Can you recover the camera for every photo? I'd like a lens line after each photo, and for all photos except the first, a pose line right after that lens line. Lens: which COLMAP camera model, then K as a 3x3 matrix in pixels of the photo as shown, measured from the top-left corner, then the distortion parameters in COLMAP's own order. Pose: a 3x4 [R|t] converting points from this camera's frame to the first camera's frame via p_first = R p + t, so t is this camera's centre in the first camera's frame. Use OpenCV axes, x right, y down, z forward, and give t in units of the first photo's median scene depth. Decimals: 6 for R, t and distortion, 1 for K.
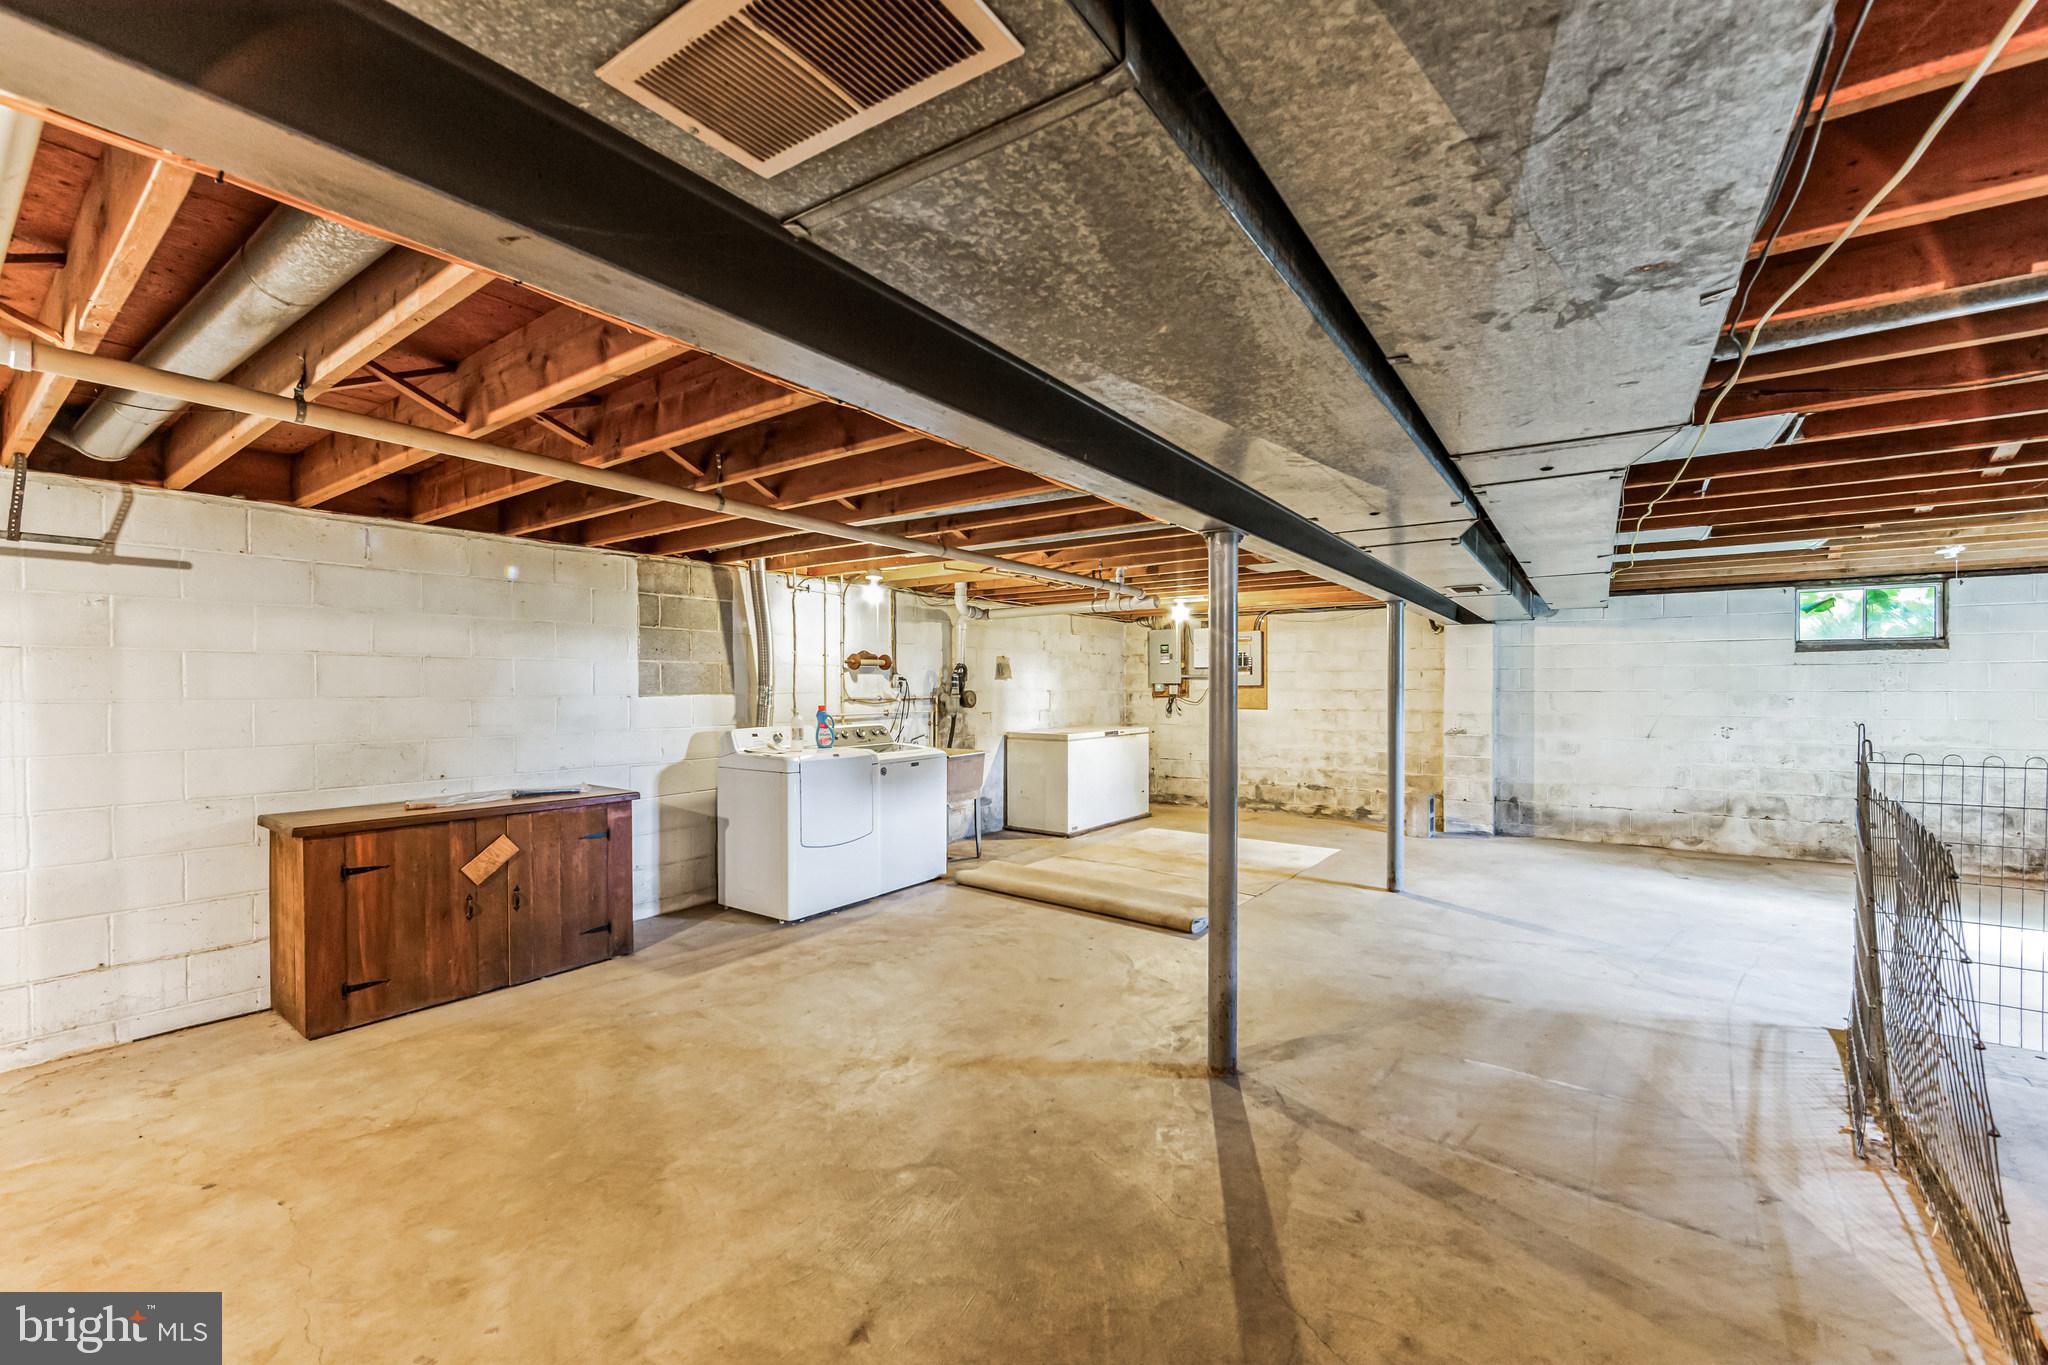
lens RADIAL K [[812.9, 0, 1024.0], [0, 812.9, 690.3], [0, 0, 1]] dist [-0.002803, -0.000453]
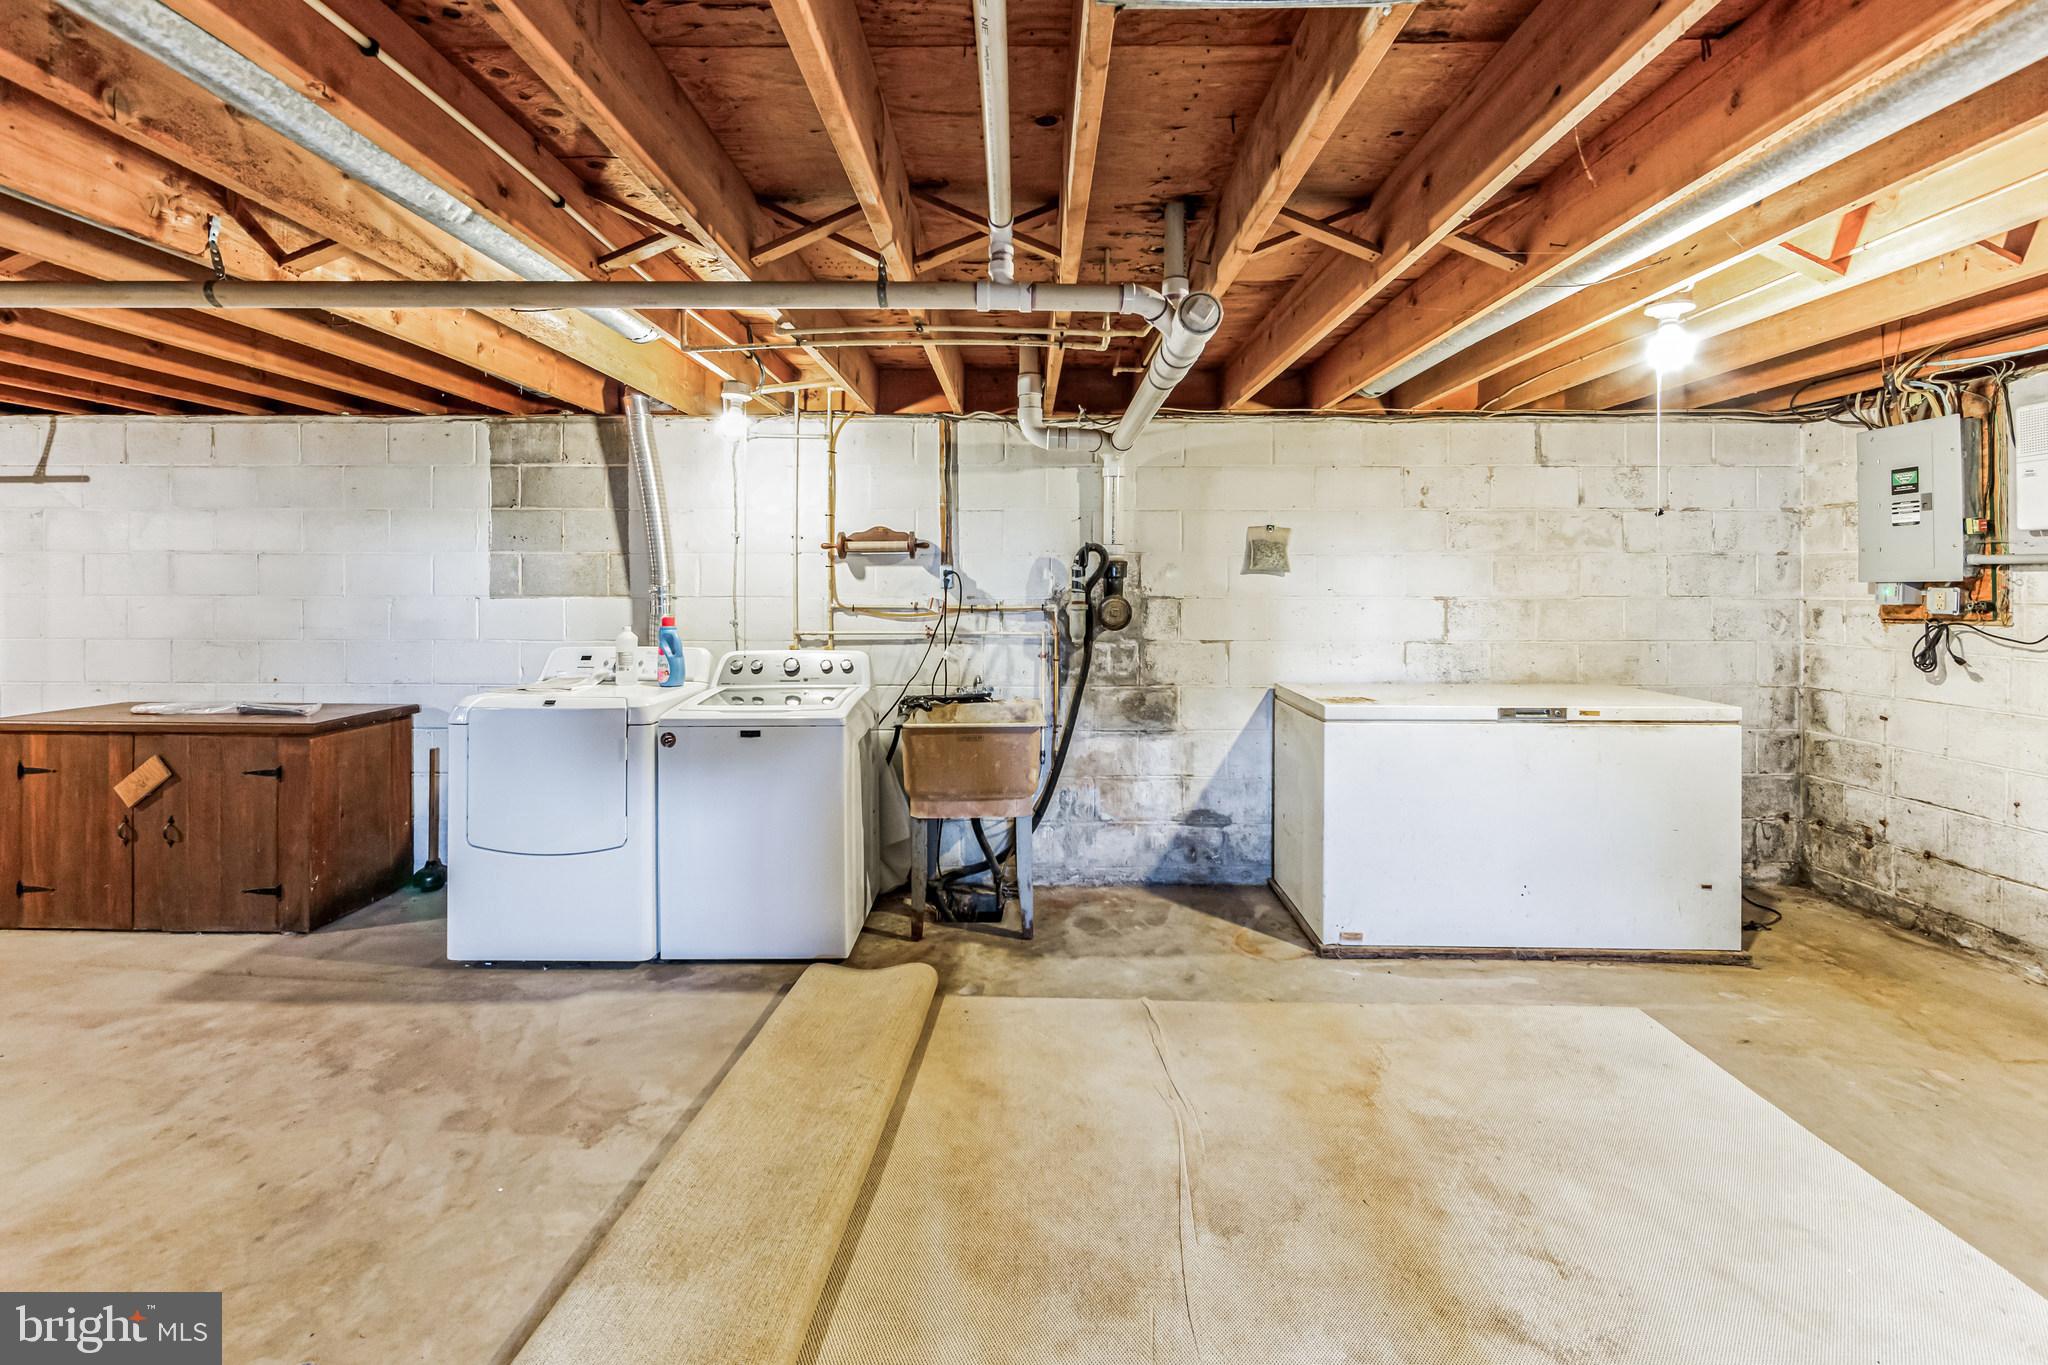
lens RADIAL K [[829.7, 0, 1025.8], [0, 829.7, 588.8], [0, 0, 1]] dist [-0.002563, -0.000436]
pose [[0.574654, 0.003685, -0.818388, 0.520856], [-0.007365, 0.999973, -0.000669, -0.005369], [0.818363, 0.006412, 0.574665, 1.058443]]
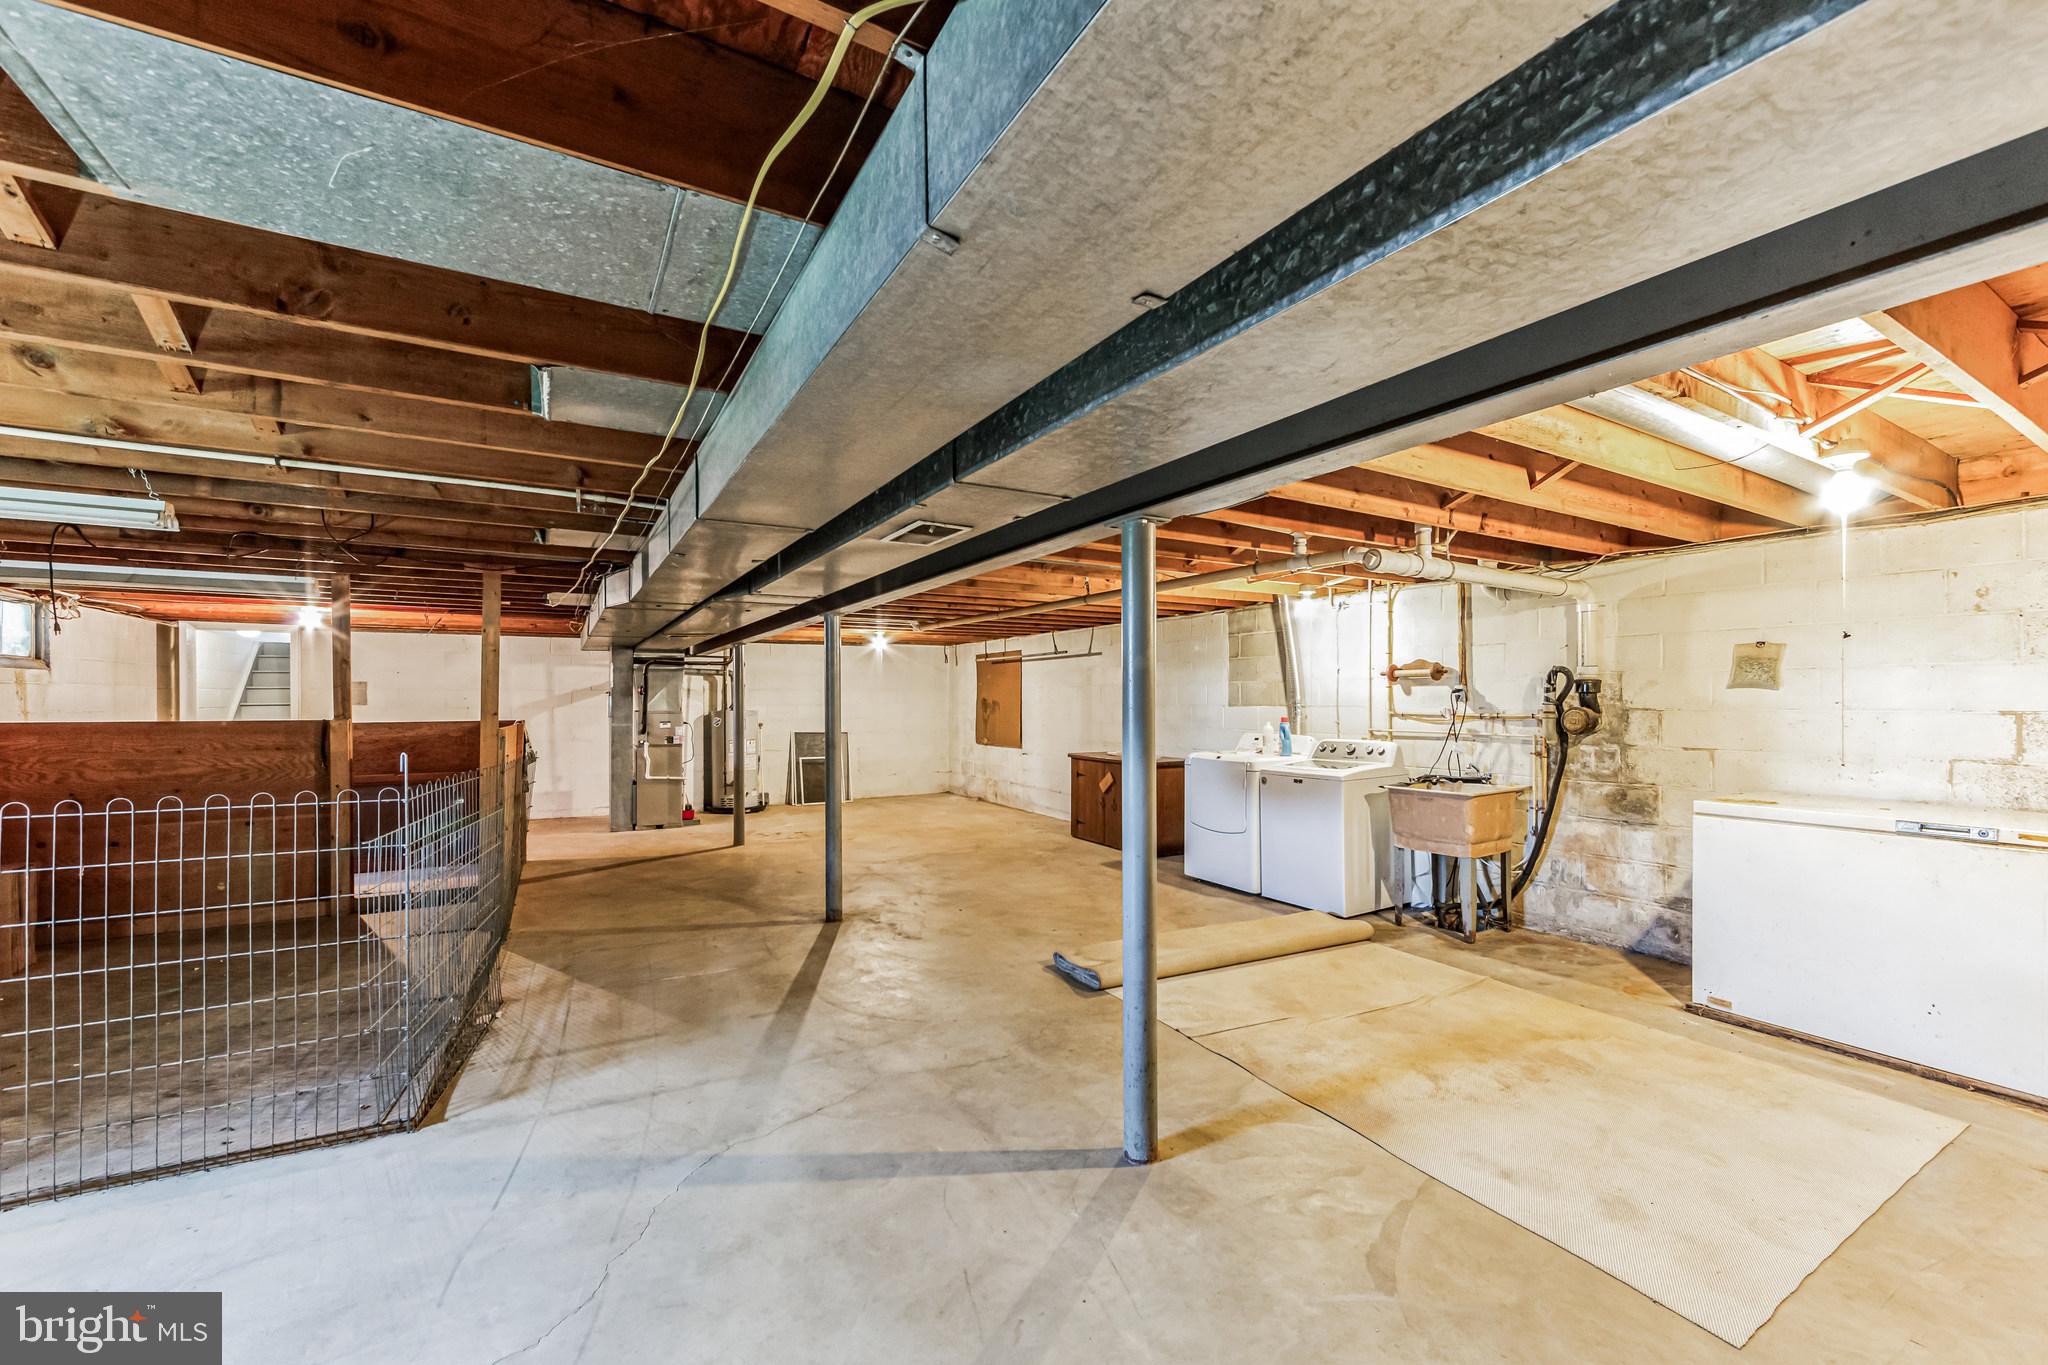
lens RADIAL K [[812.9, 0, 1024.0], [0, 812.9, 690.3], [0, 0, 1]] dist [-0.002803, -0.000453]
pose [[-0.414744, -0.007052, -0.909911, 1.114767], [-0.003288, 0.999975, -0.006252, -0.012515], [0.909932, 0.000399, -0.414757, 1.397680]]
